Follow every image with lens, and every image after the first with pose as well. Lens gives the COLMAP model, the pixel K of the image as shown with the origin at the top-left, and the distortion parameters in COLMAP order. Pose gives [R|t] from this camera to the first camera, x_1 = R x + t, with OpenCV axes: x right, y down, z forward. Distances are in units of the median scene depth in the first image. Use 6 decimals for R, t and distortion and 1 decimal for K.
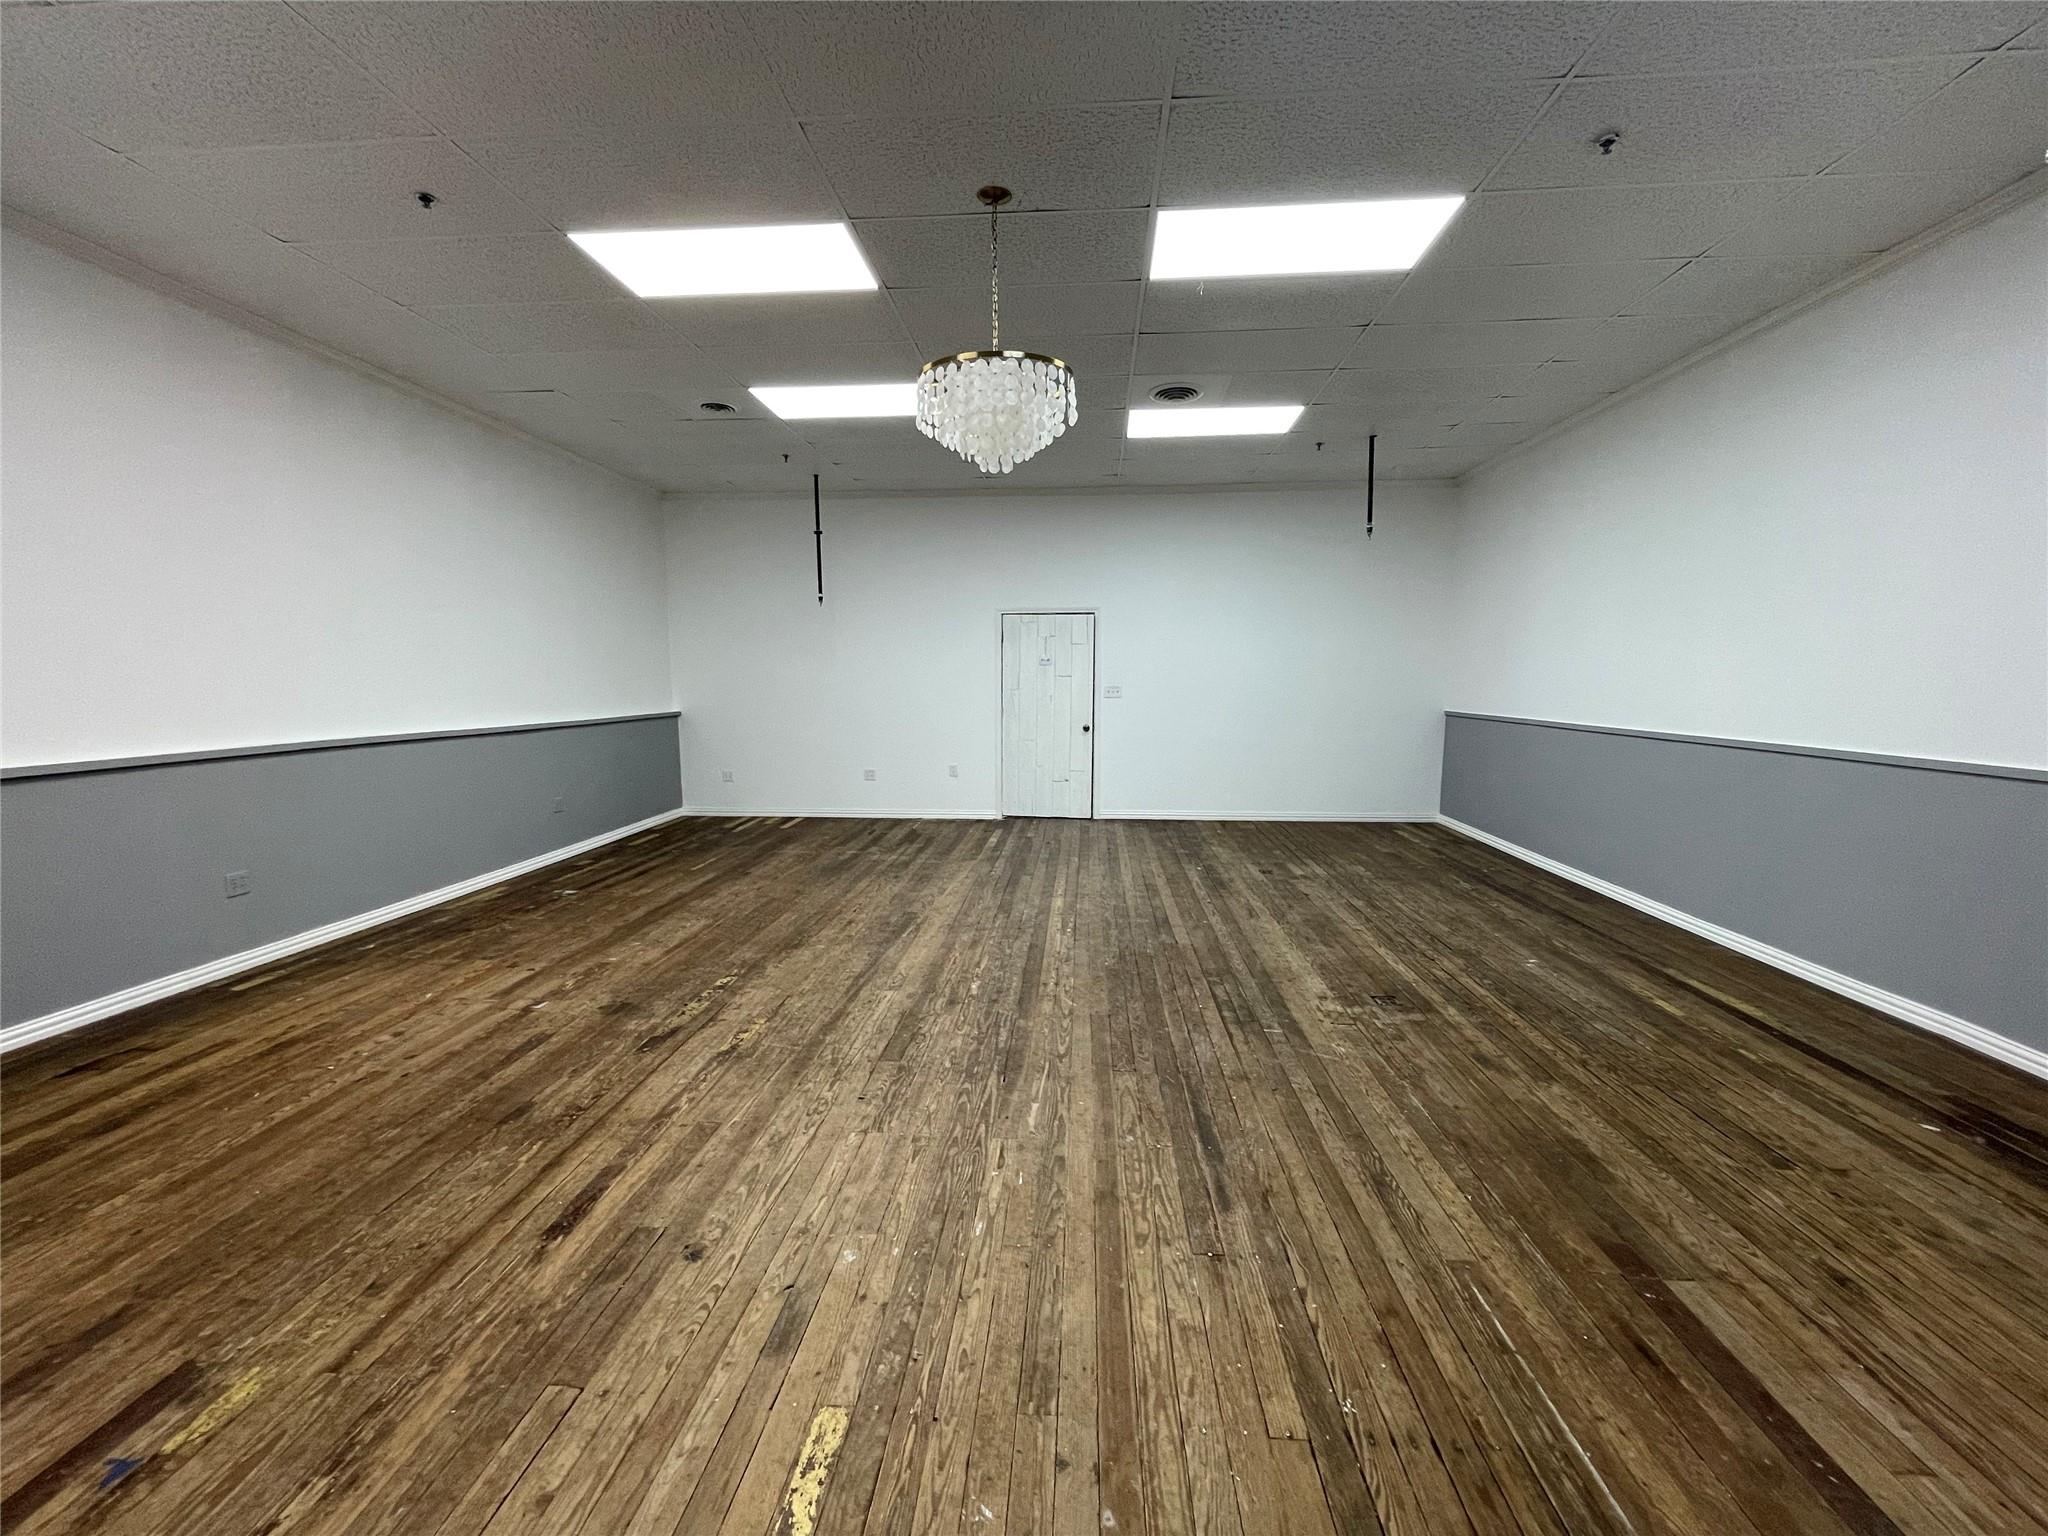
lens RADIAL K [[824.2, 0, 1023.8], [0, 824.2, 768.7], [0, 0, 1]] dist [0.000306, 0.000025]
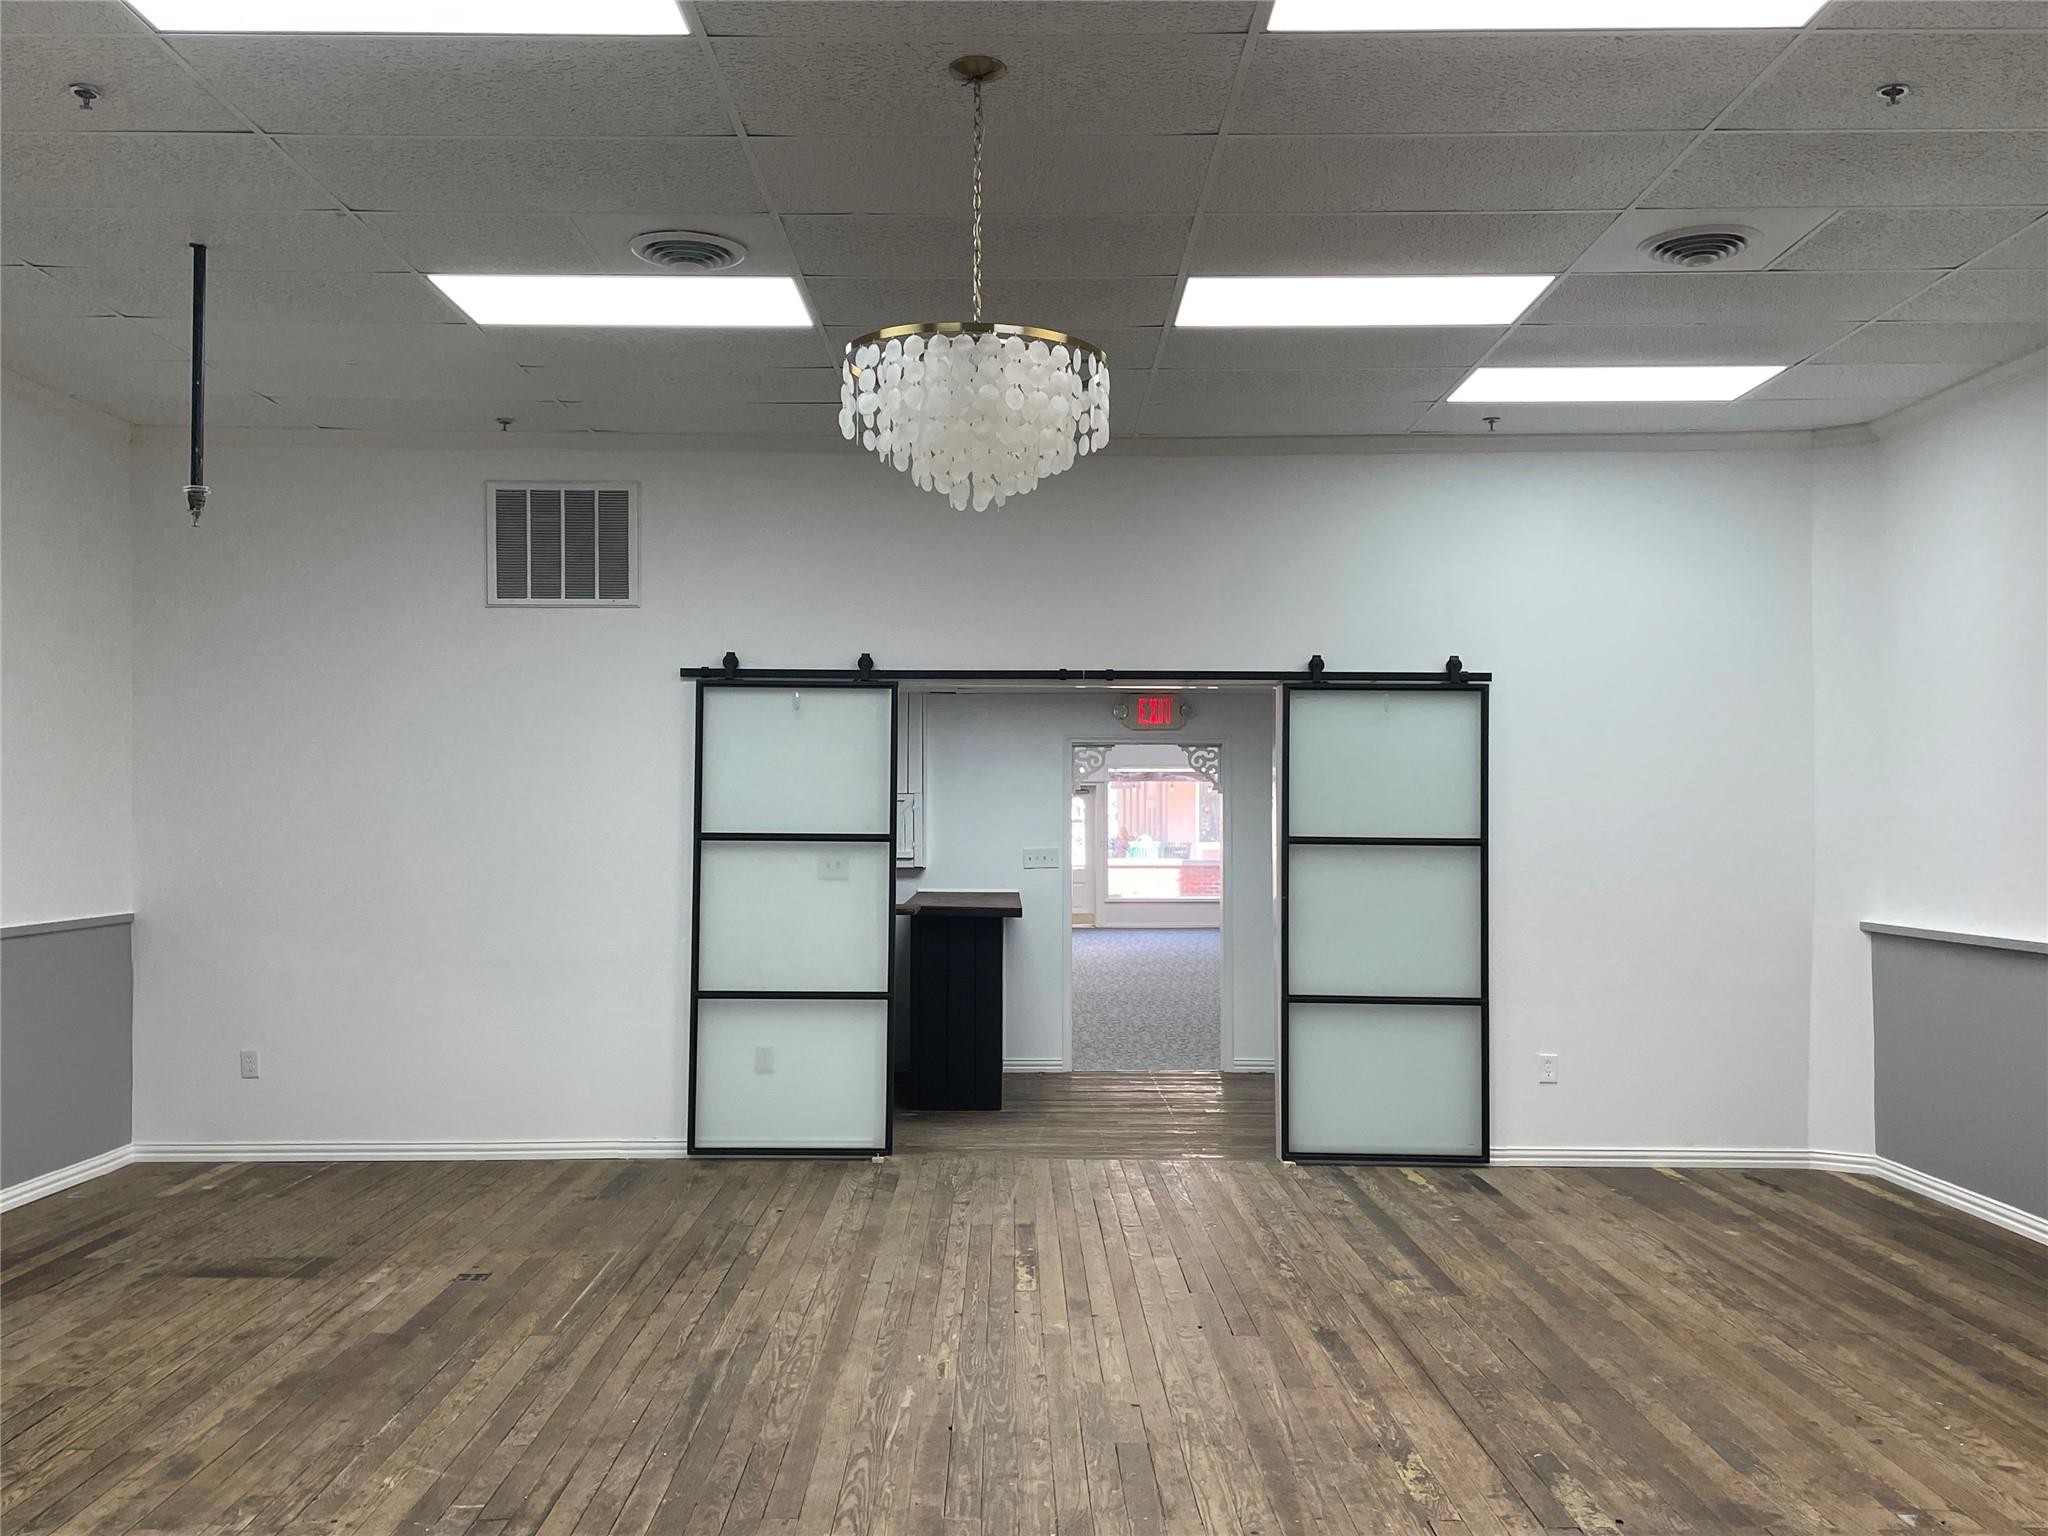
lens RADIAL K [[1850.6, 0, 1022.6], [0, 1850.6, 773.3], [0, 0, 1]] dist [0.001414, -0.000288]
pose [[-0.996486, -0.003019, -0.083704, 0.055363], [-0.010485, 0.995985, 0.088904, -0.360538], [0.083099, 0.089469, -0.992517, 2.880891]]
